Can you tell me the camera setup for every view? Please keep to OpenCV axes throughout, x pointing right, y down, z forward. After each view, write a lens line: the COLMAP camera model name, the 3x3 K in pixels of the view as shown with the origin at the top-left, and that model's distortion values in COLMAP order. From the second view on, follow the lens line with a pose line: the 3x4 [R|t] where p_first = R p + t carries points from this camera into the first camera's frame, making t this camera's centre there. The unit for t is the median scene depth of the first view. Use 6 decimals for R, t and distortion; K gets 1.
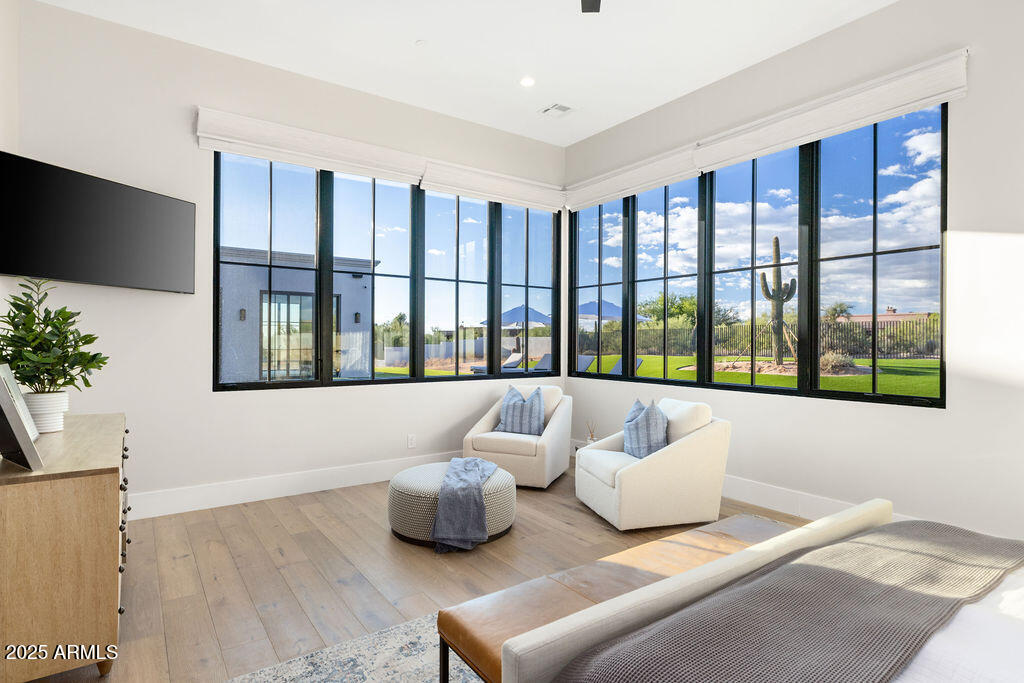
lens RADIAL K [[532.4, 0, 512.0], [0, 532.4, 341.5], [0, 0, 1]] dist [-0.045769, -0.000299]
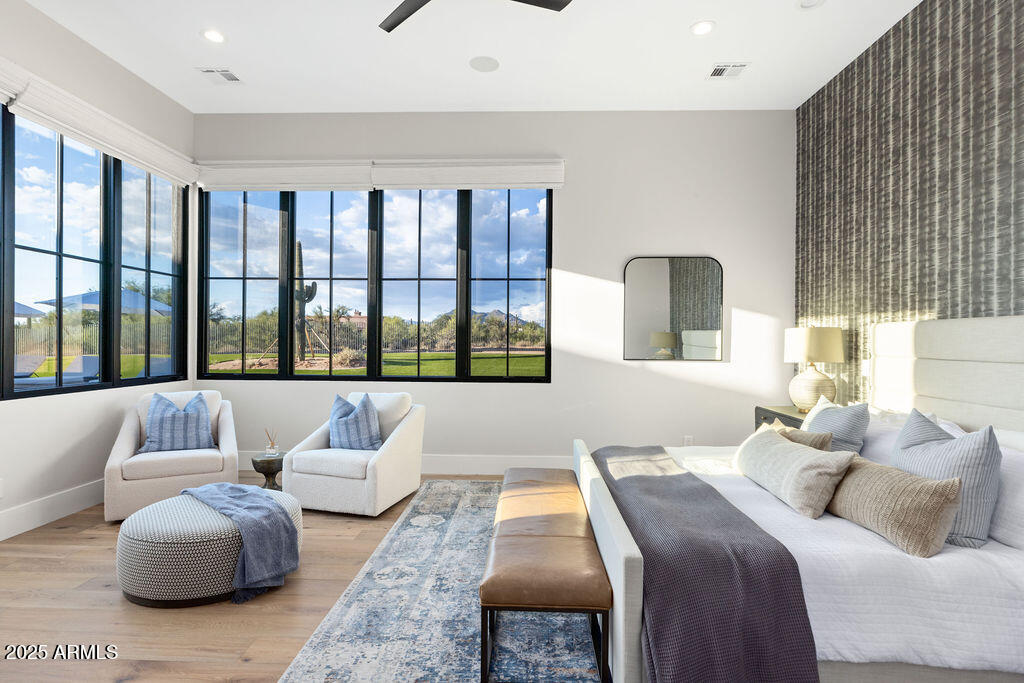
lens RADIAL K [[495.1, 0, 512.0], [0, 495.1, 341.5], [0, 0, 1]] dist [-0.000604, -0.017768]
pose [[0.601814, -0.002950, 0.798631, -0.284553], [-0.001955, 0.999985, 0.005167, -0.001055], [-0.798634, -0.004670, 0.601799, 0.127685]]
